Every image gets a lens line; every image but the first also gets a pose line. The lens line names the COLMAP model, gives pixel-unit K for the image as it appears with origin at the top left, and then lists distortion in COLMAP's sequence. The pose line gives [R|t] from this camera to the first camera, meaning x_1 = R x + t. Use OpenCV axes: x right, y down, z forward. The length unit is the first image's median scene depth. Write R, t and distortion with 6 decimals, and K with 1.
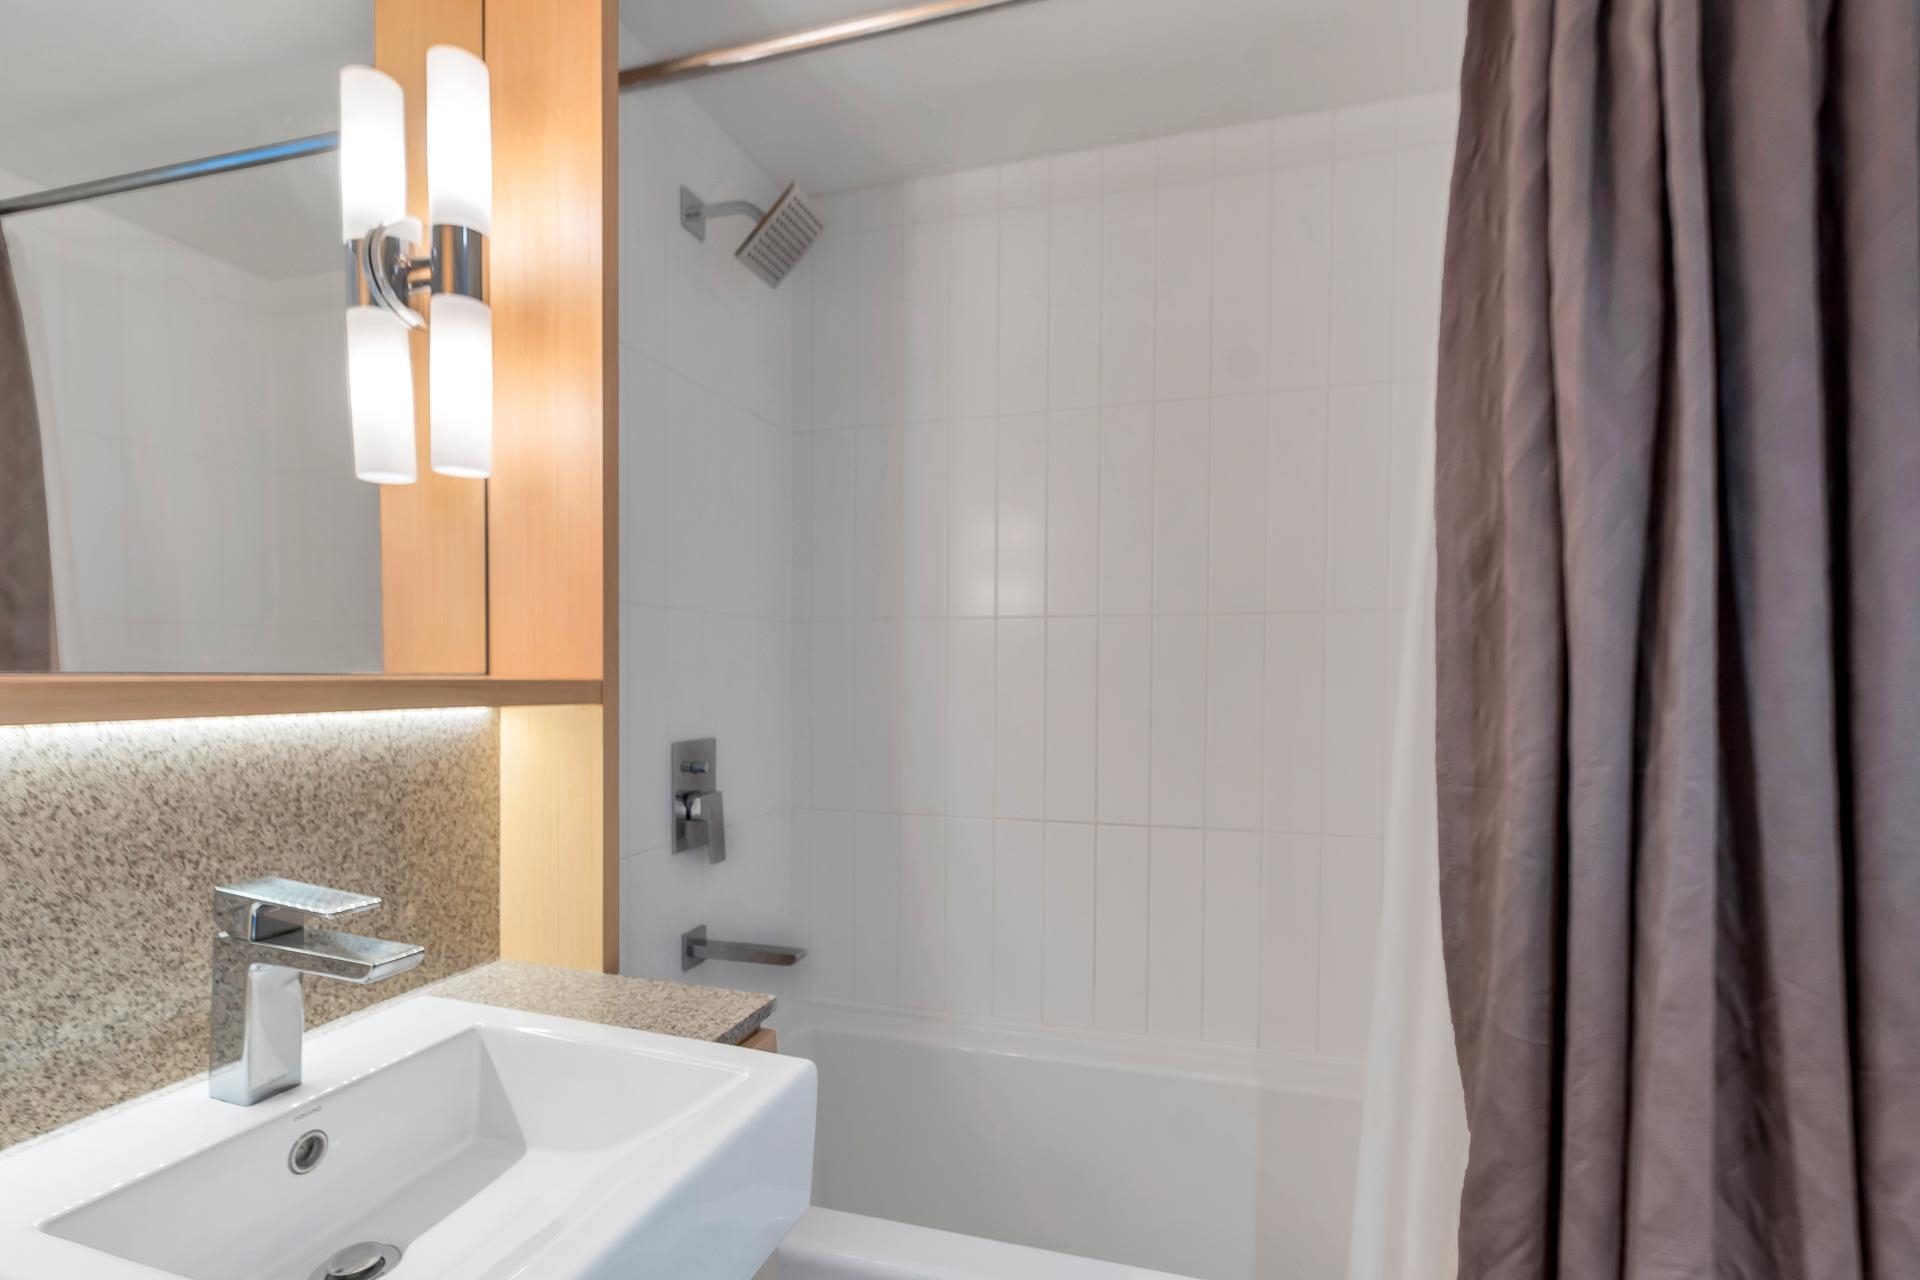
lens RADIAL K [[897.6, 0, 959.2], [0, 897.6, 692.2], [0, 0, 1]] dist [0.000439, 0.000215]
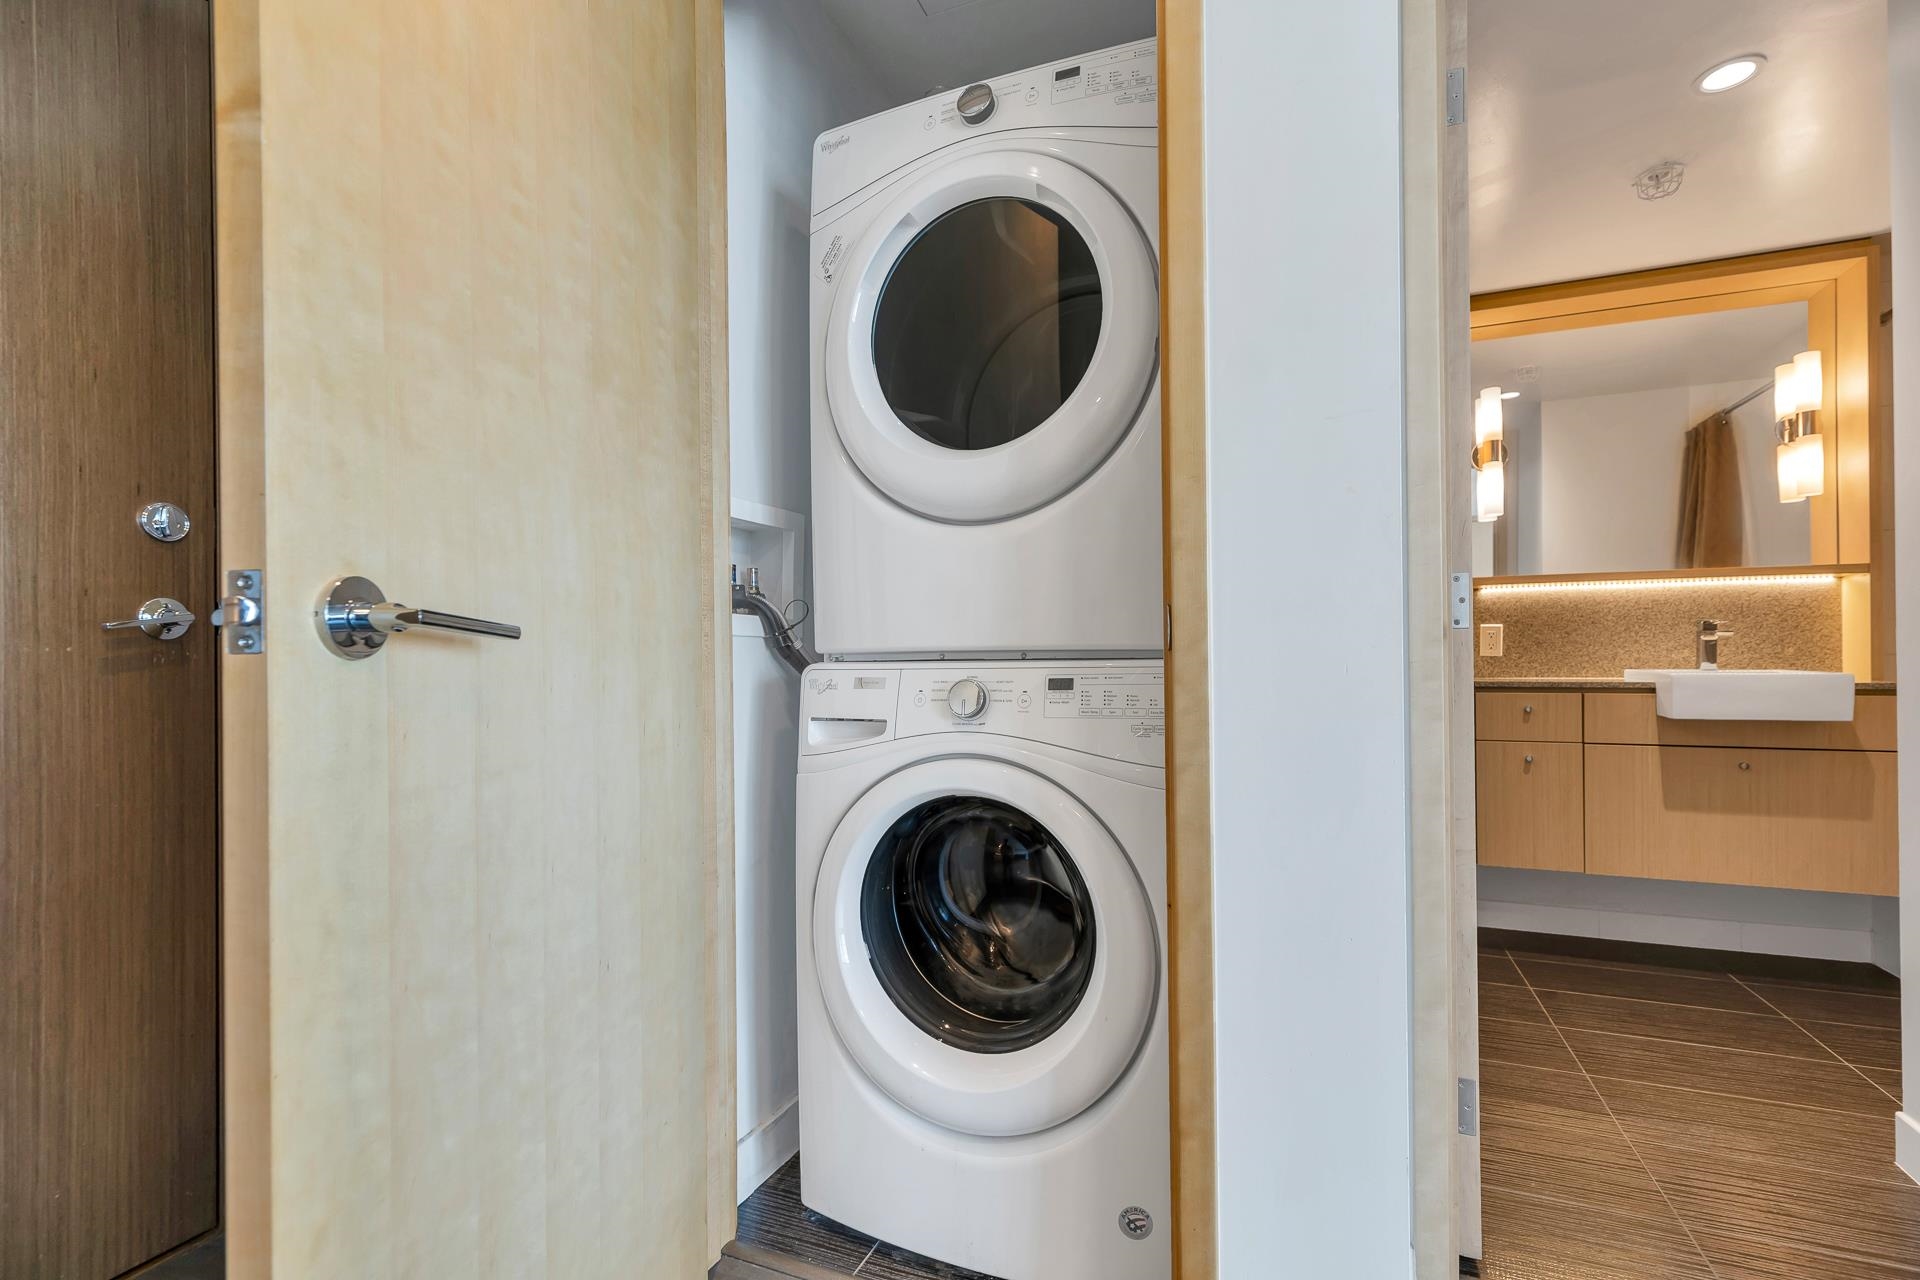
lens RADIAL K [[882.9, 0, 962.4], [0, 882.9, 655.3], [0, 0, 1]] dist [0.003346, 0.000572]
pose [[-0.098336, -0.008694, -0.995115, 2.884041], [-0.016307, 0.999842, -0.007124, 0.374583], [0.995020, 0.015527, -0.098463, -1.596470]]
